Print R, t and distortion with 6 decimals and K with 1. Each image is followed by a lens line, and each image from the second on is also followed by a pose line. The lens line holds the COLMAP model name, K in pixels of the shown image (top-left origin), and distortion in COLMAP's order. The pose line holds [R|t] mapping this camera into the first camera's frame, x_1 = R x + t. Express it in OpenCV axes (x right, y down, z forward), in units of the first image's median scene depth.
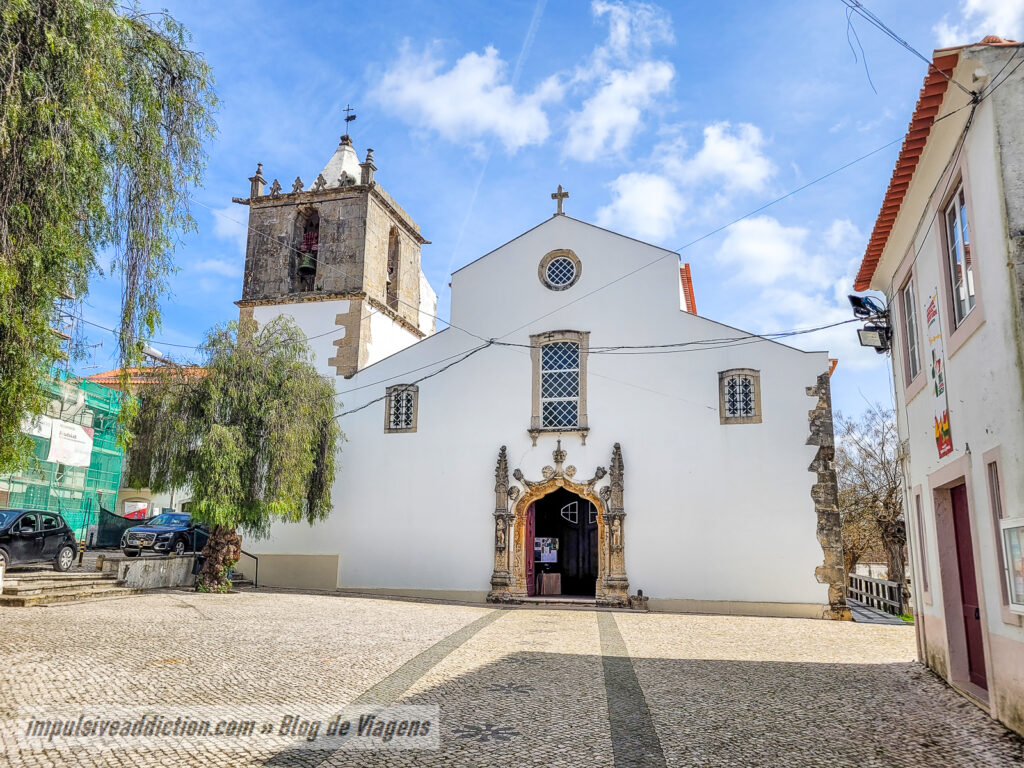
lens RADIAL K [[793.8, 0, 516.0], [0, 793.8, 385.9], [0, 0, 1]] dist [0.054930, -0.001618]
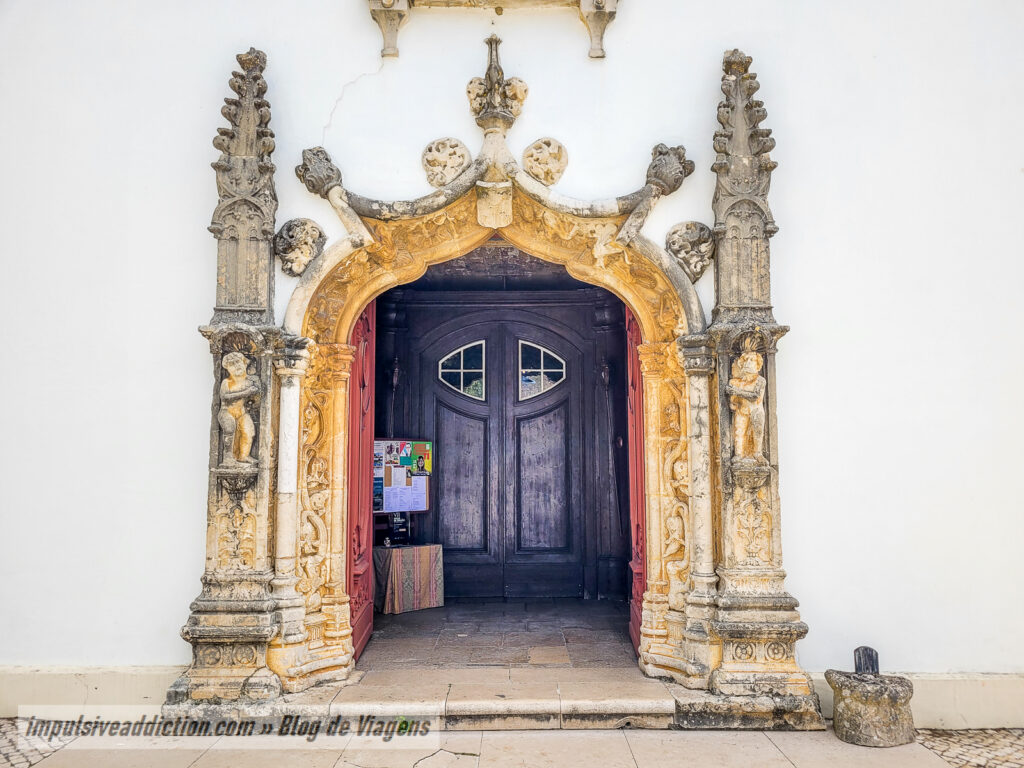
lens RADIAL K [[793.8, 0, 511.0], [0, 793.8, 388.5], [0, 0, 1]] dist [0.054930, -0.001618]
pose [[0.967443, 0.007427, 0.252979, -0.001643], [-0.034625, 0.994055, 0.103228, 0.150698], [-0.250708, -0.108627, 0.961949, 0.758052]]
